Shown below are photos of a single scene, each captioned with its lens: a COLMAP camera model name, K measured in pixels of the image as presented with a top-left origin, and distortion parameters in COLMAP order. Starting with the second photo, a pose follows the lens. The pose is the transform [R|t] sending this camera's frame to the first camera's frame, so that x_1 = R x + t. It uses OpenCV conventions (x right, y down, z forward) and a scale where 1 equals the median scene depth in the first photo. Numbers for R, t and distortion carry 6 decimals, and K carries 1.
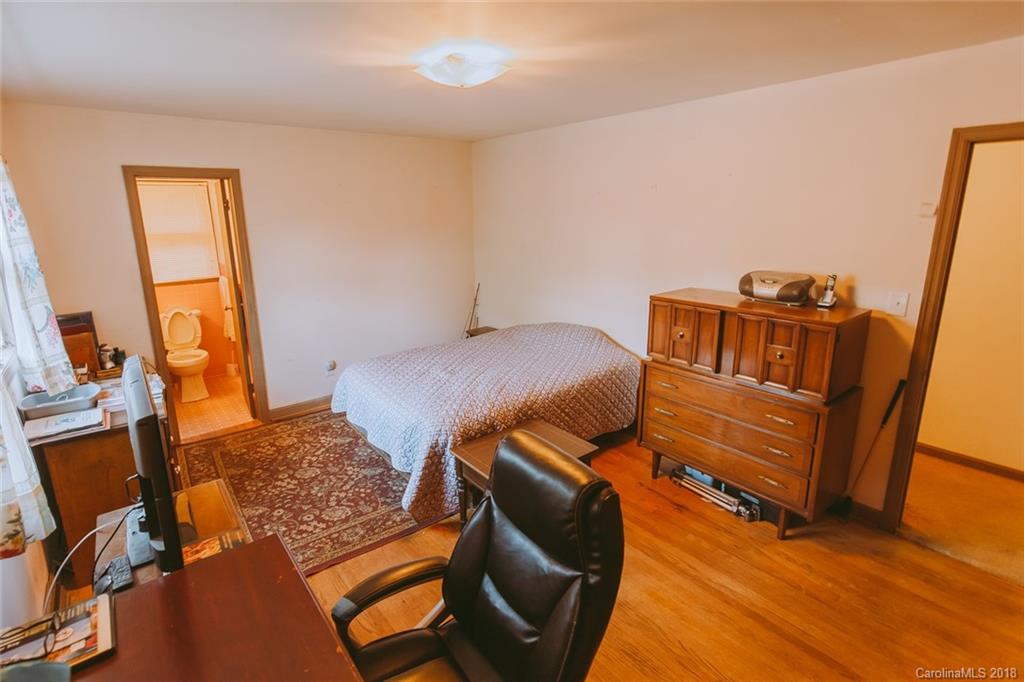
lens RADIAL K [[460.3, 0, 512.0], [0, 460.3, 341.0], [0, 0, 1]] dist [0.002872, 0.000167]
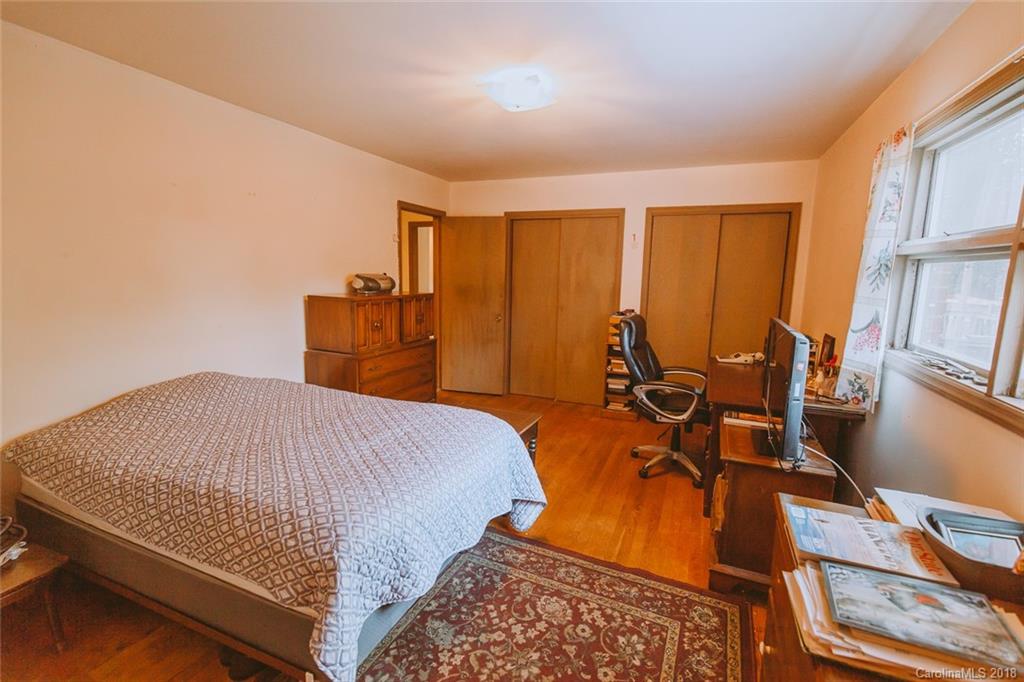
lens RADIAL K [[460.3, 0, 512.0], [0, 460.3, 341.0], [0, 0, 1]] dist [0.002872, 0.000167]
pose [[-0.443414, -0.126792, 0.887304, -0.910759], [0.227526, 0.941596, 0.248252, -0.186821], [-0.866958, 0.311963, -0.388669, 1.196000]]
